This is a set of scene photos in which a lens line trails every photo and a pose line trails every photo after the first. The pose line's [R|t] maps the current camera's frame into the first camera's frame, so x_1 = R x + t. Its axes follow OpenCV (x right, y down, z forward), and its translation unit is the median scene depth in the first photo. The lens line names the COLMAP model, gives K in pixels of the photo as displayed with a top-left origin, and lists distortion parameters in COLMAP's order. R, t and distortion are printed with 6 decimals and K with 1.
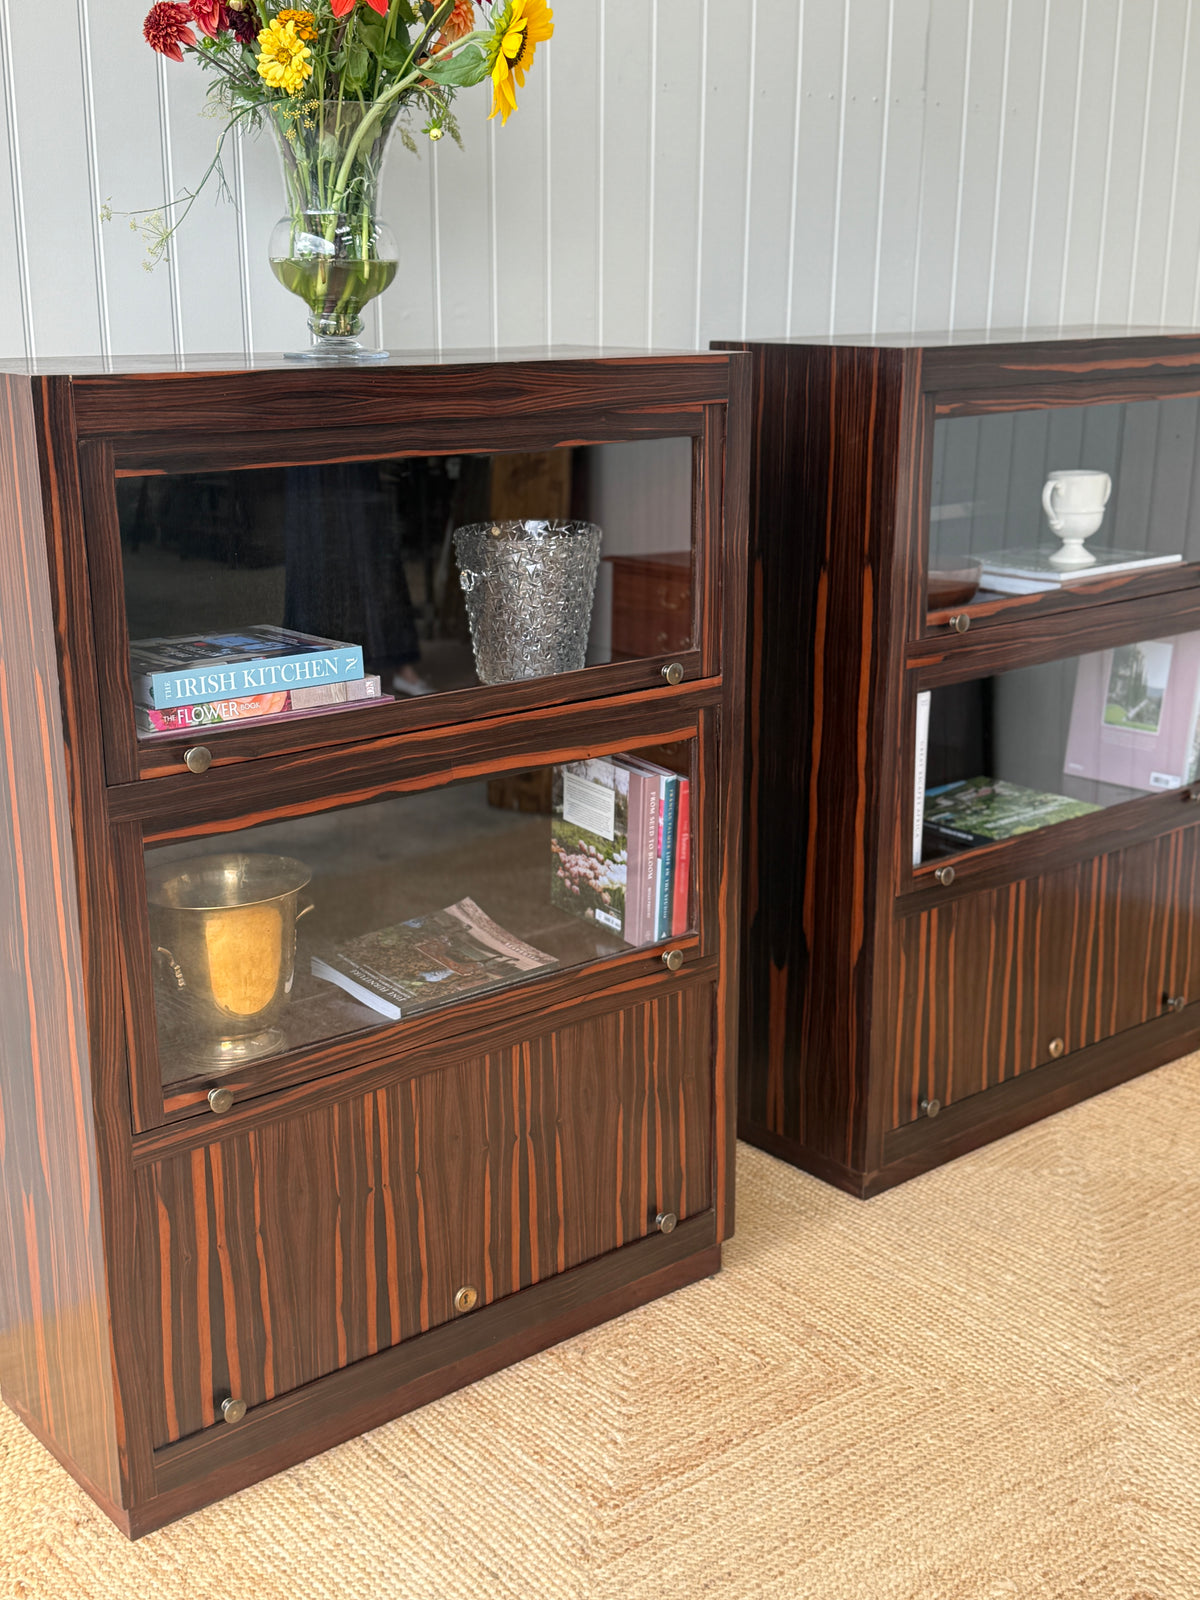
lens RADIAL K [[1857.9, 0, 604.5], [0, 1857.9, 810.5], [0, 0, 1]] dist [0.175734, -0.373090]
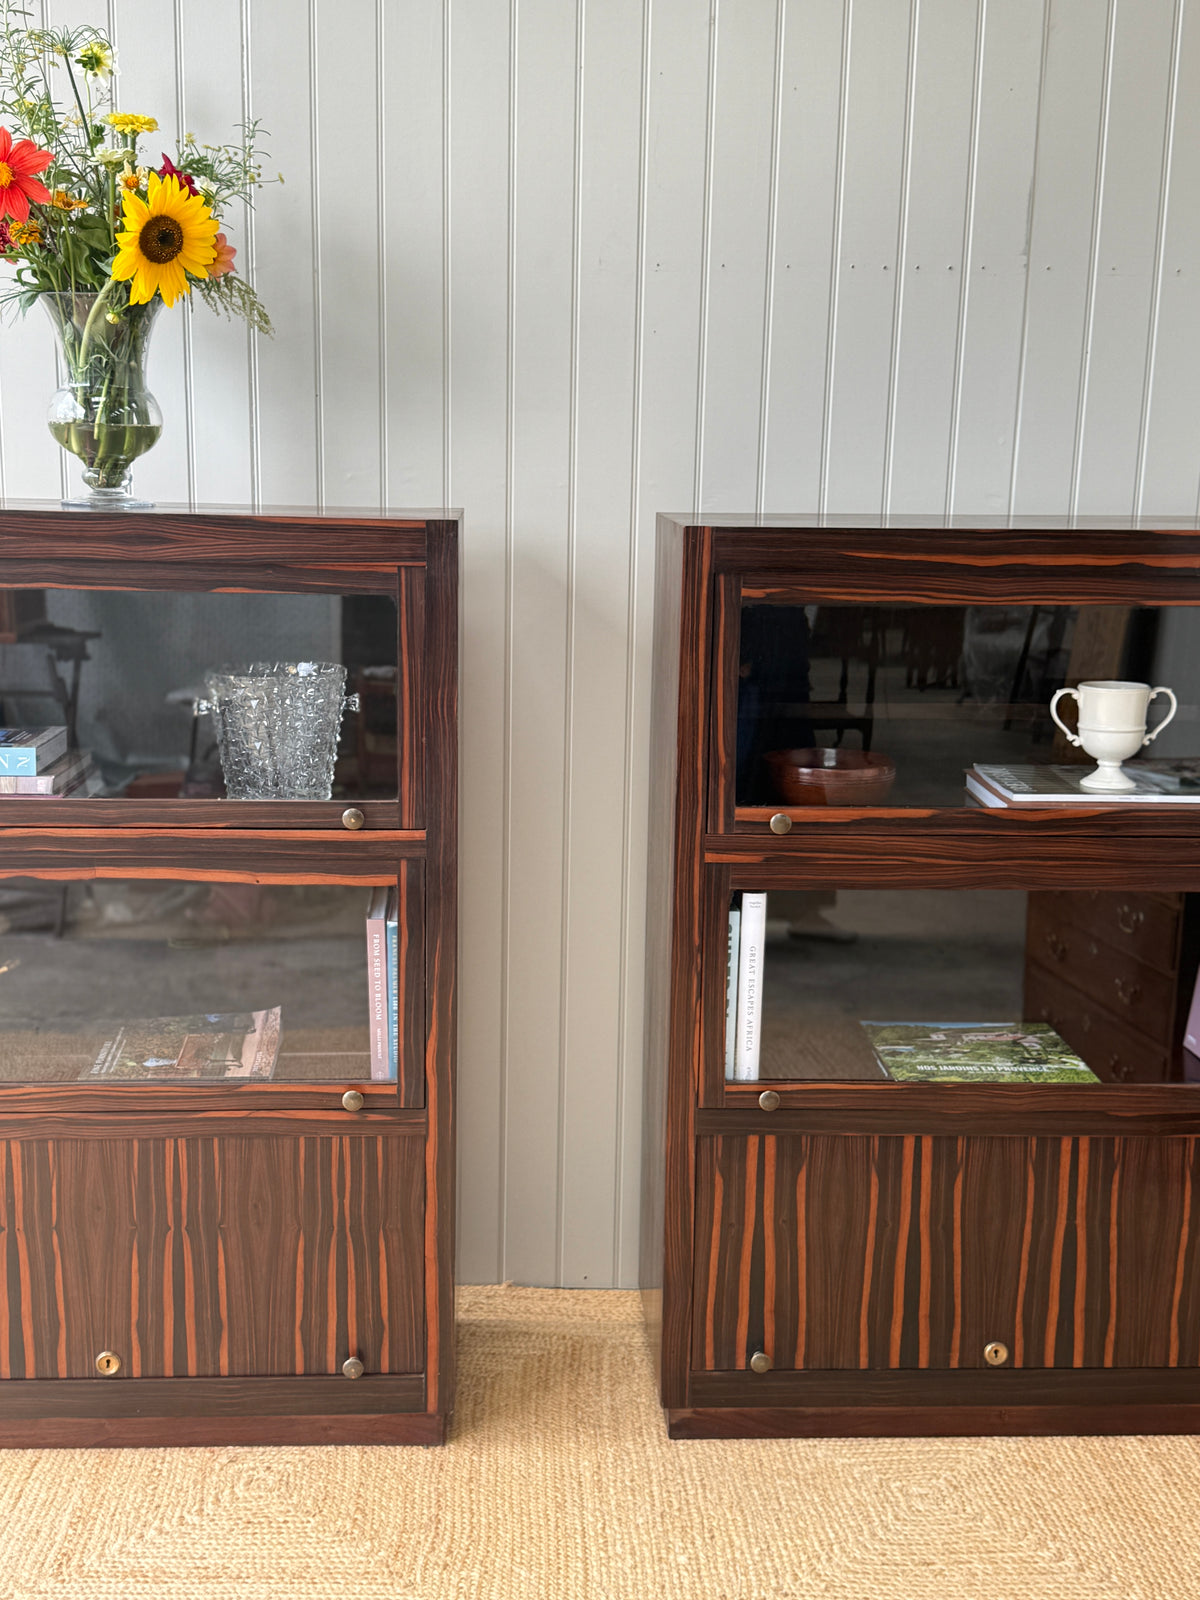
lens RADIAL K [[1848.0, 0, 591.2], [0, 1848.0, 800.5], [0, 0, 1]] dist [0.196335, -0.437441]
pose [[0.792629, 0.132266, -0.595185, 0.745056], [-0.185069, 0.982322, -0.028165, -0.078221], [0.580938, 0.132475, 0.803095, 0.247887]]
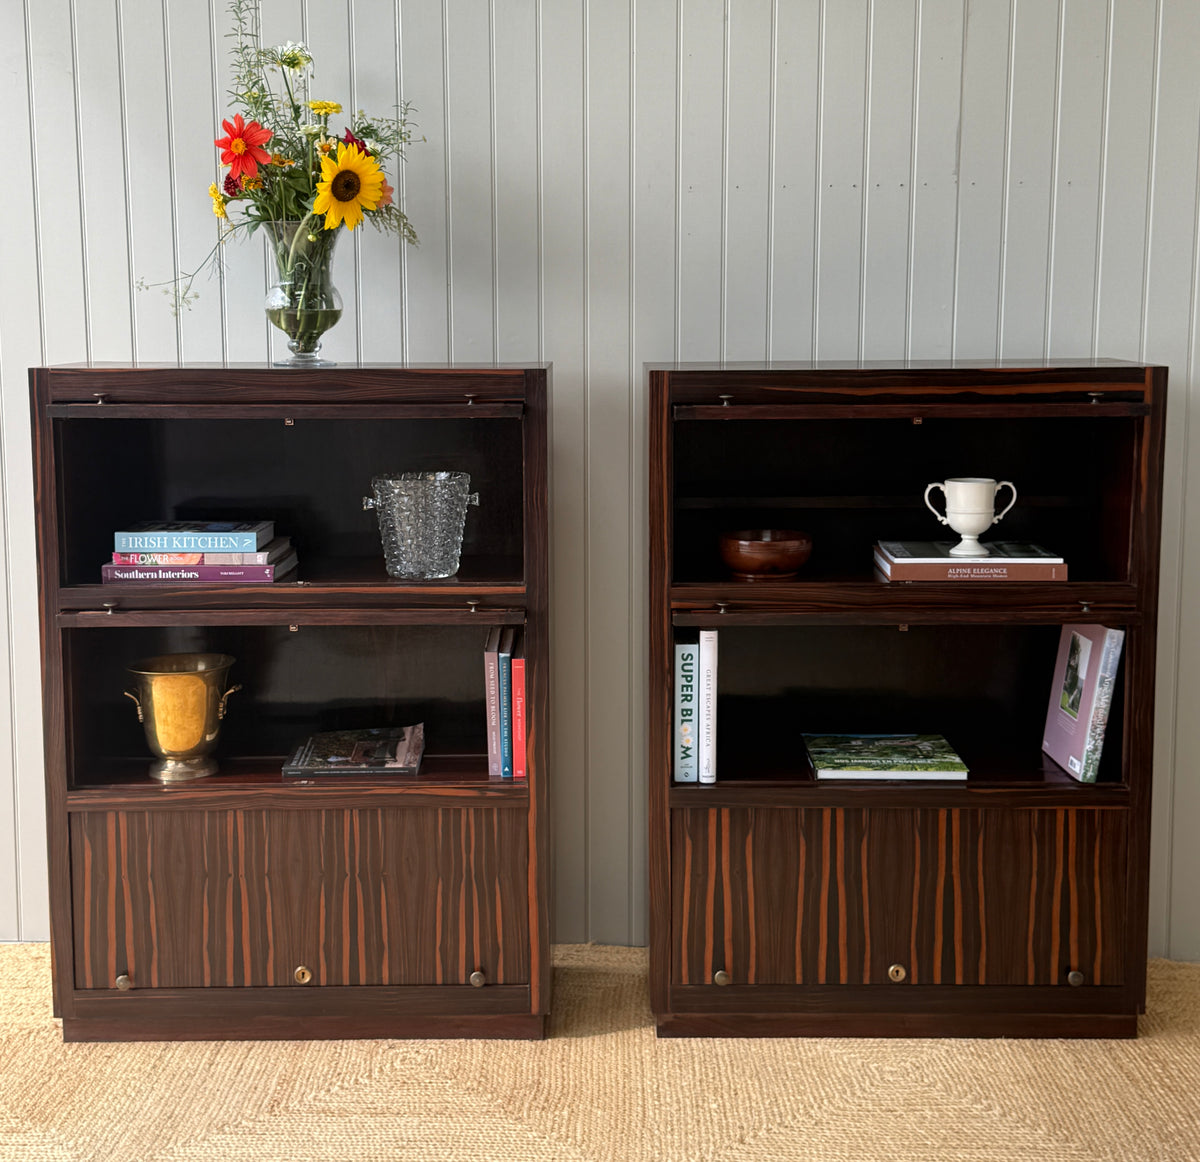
lens RADIAL K [[1753.0, 0, 602.6], [0, 1753.0, 519.9], [0, 0, 1]] dist [0.209256, -0.502984]
pose [[0.761513, 0.078935, -0.643326, 0.992921], [-0.176332, 0.980350, -0.088439, -0.013574], [0.623703, 0.180786, 0.760467, 0.000320]]
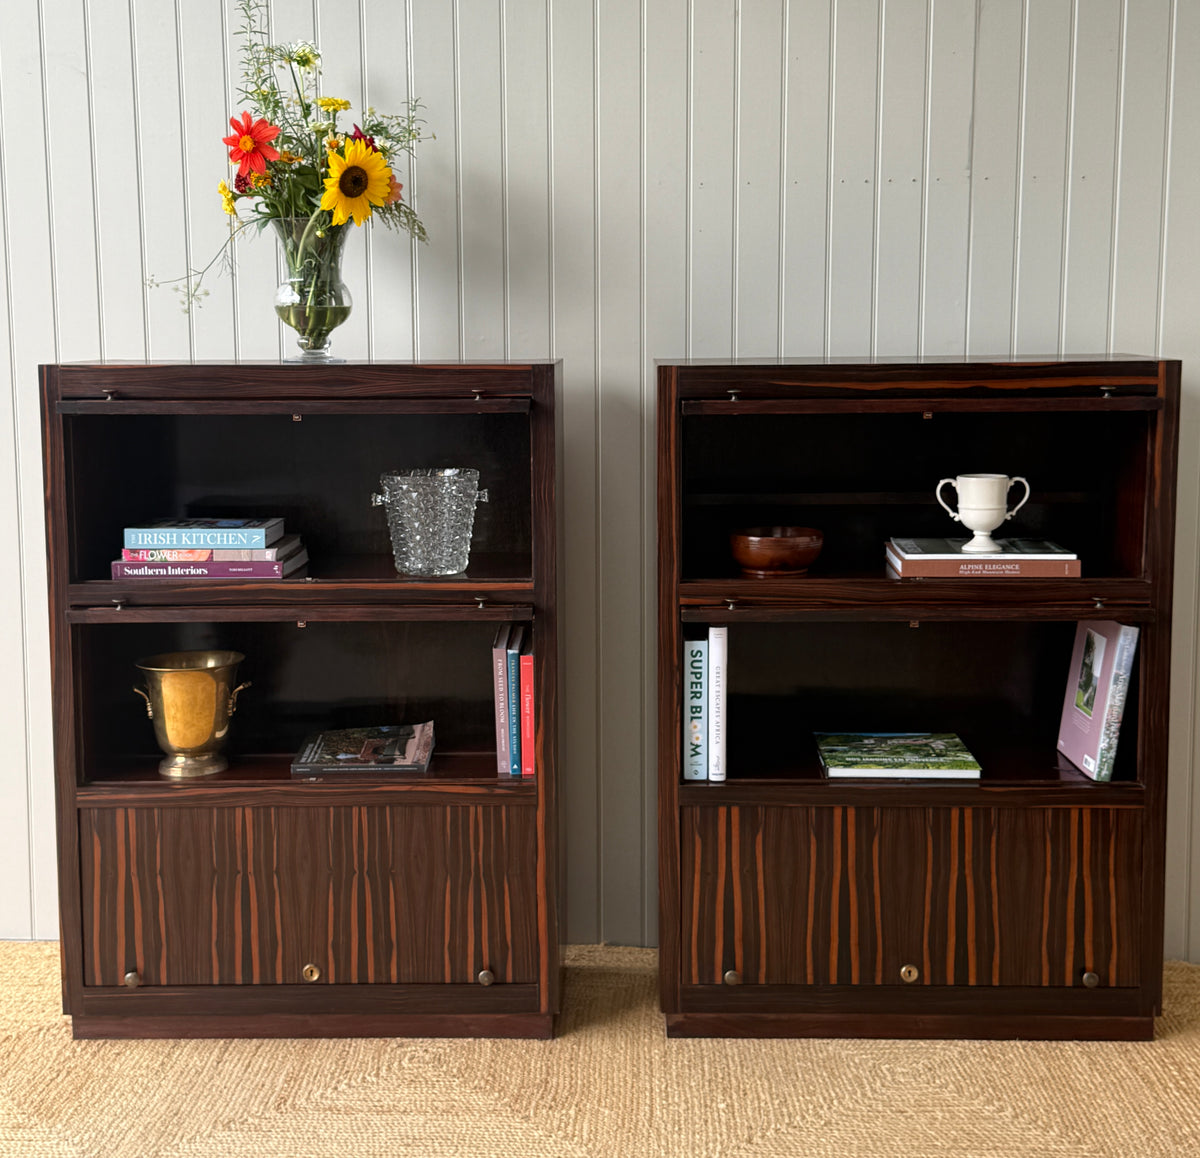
lens RADIAL K [[1753.0, 0, 602.6], [0, 1753.0, 517.9], [0, 0, 1]] dist [0.209256, -0.502984]
pose [[0.748821, 0.072782, -0.658763, 1.005811], [-0.177497, 0.979667, -0.093526, -0.004278], [0.638562, 0.186963, 0.746514, 0.020019]]
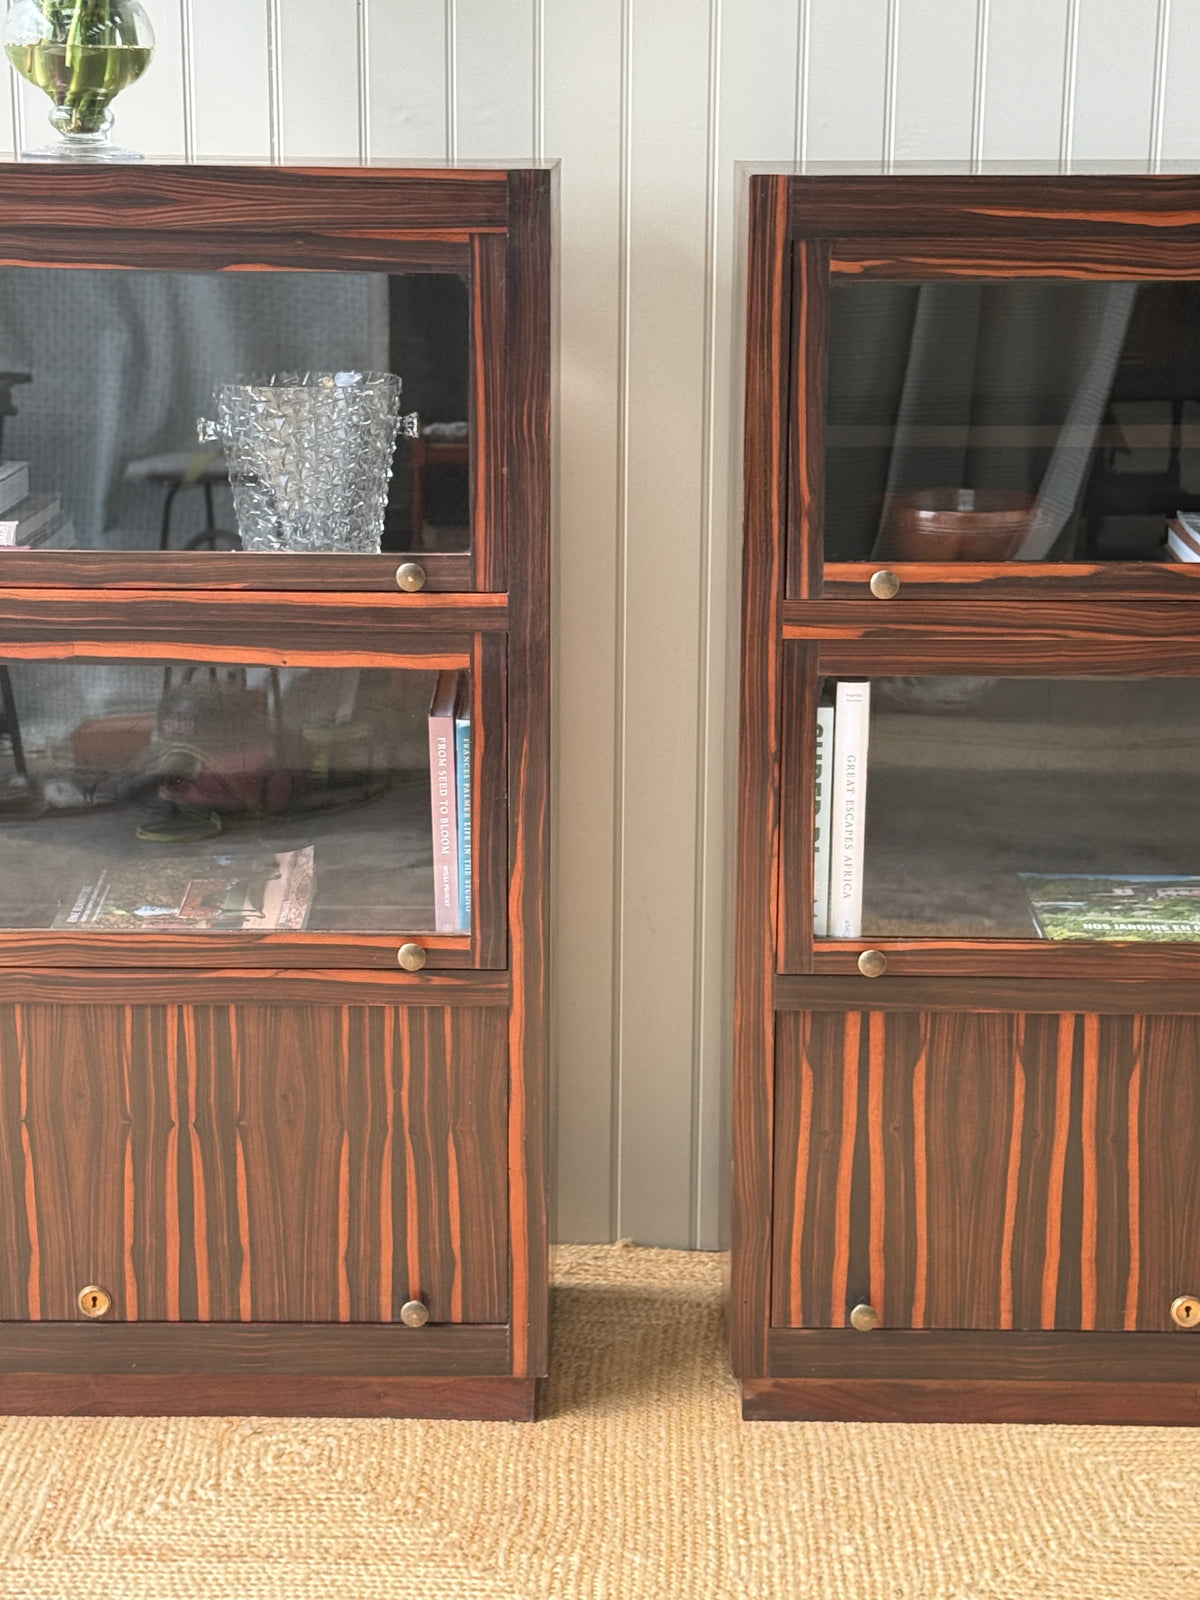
lens RADIAL K [[3044.2, 0, 609.6], [0, 3044.2, 808.9], [0, 0, 1]] dist [0.144296, -0.014177]
pose [[0.756018, 0.158032, -0.635187, 0.907826], [-0.187334, 0.982064, 0.021364, -0.021476], [0.627170, 0.102841, 0.772063, 0.086437]]
